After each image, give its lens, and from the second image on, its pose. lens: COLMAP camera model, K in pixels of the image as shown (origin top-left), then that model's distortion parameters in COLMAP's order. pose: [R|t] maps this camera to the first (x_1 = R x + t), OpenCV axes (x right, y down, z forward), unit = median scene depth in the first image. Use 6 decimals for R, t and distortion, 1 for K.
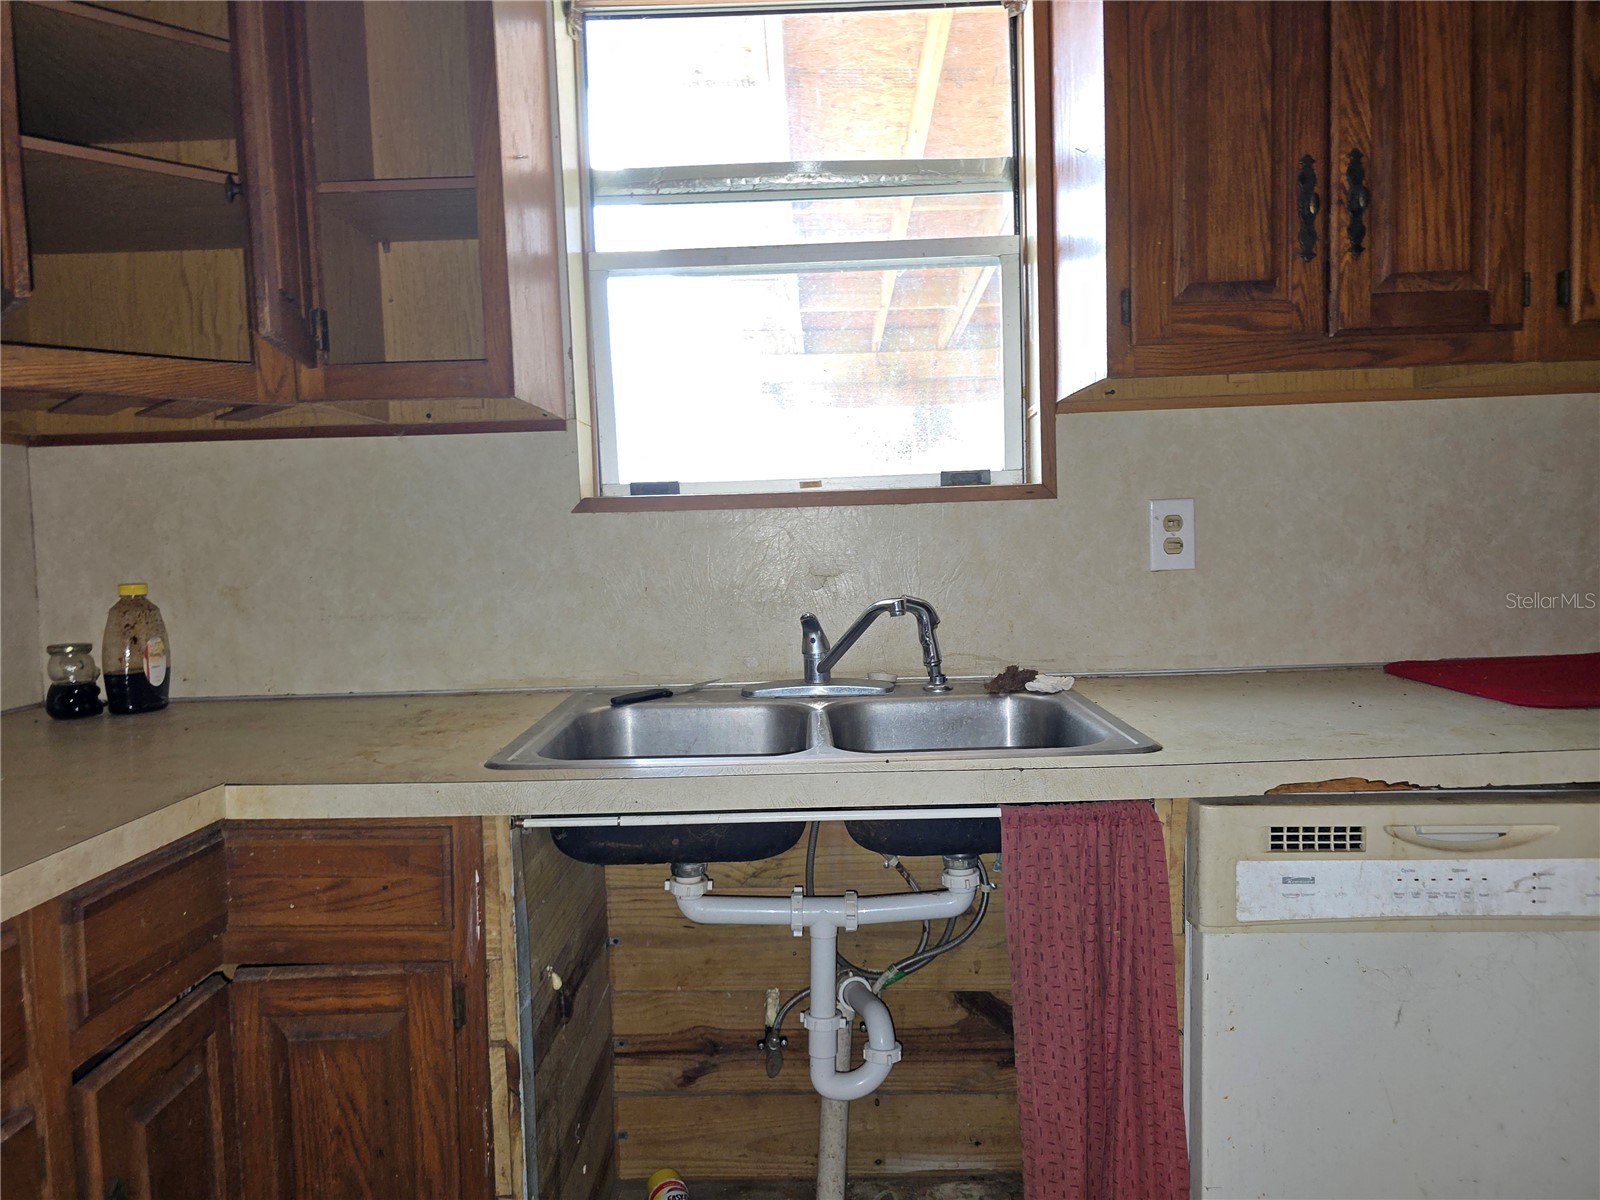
lens RADIAL K [[1077.2, 0, 810.4], [0, 1077.2, 602.0], [0, 0, 1]] dist [0.053906, -0.049942]
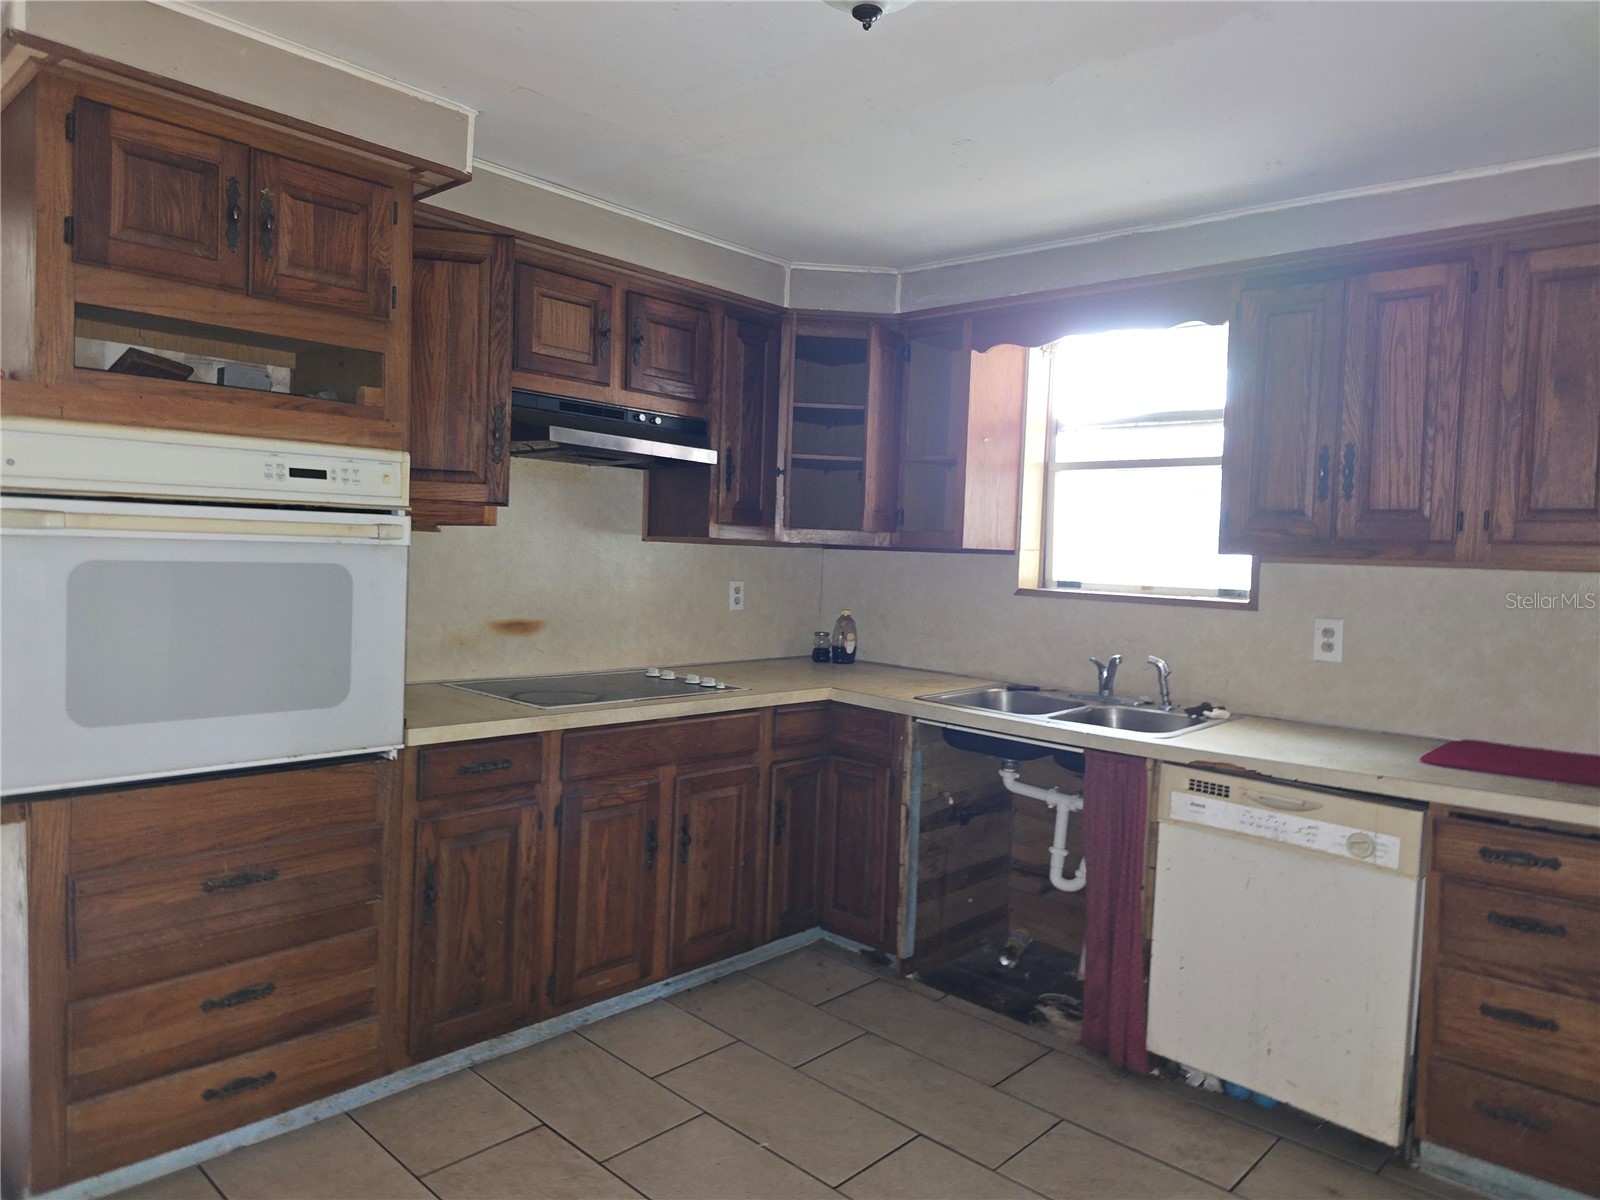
lens RADIAL K [[1077.2, 0, 803.6], [0, 1077.2, 590.6], [0, 0, 1]] dist [0.053906, -0.049942]
pose [[0.726449, 0.084745, -0.681976, 1.084638], [-0.102404, 0.994637, 0.014516, -0.098236], [0.679548, 0.059292, 0.731231, -0.934126]]
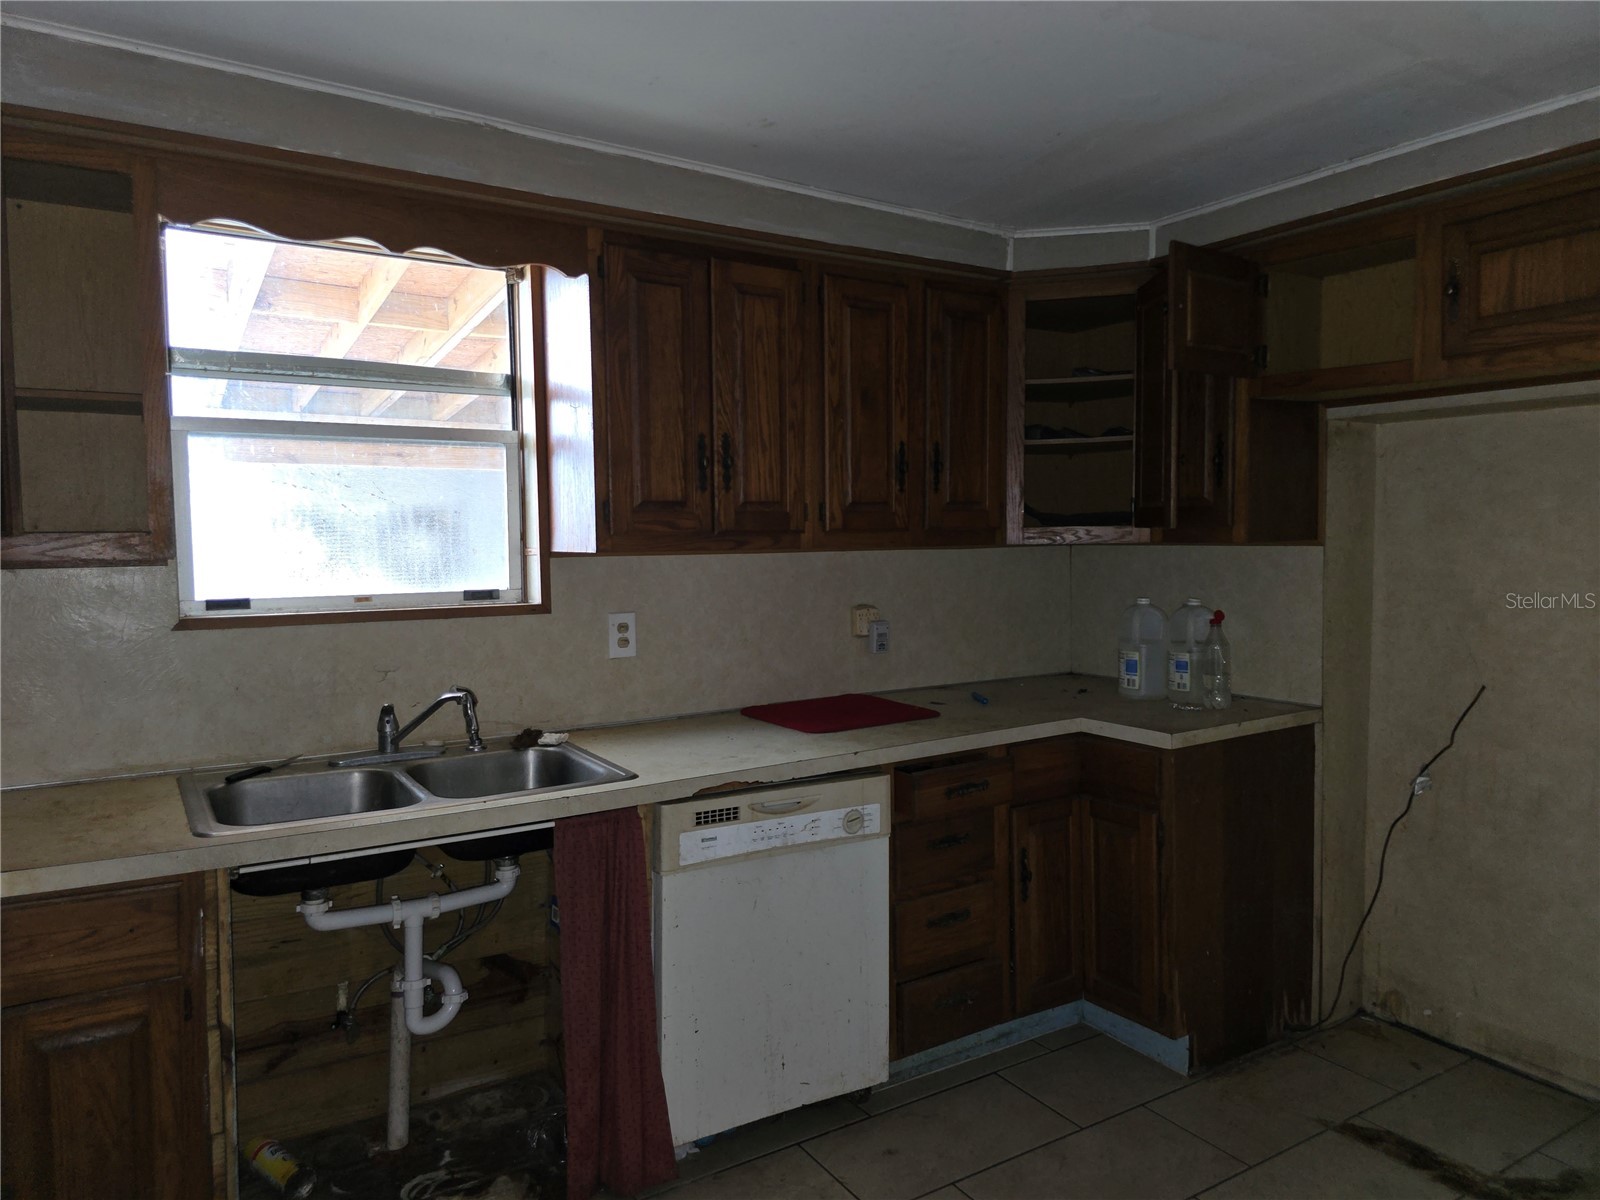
lens RADIAL K [[1077.2, 0, 808.3], [0, 1077.2, 596.5], [0, 0, 1]] dist [0.053906, -0.049942]
pose [[0.842010, -0.006541, 0.539423, -0.347238], [0.015897, 0.999793, -0.012691, -0.116517], [-0.539228, 0.019261, 0.841939, -0.567724]]
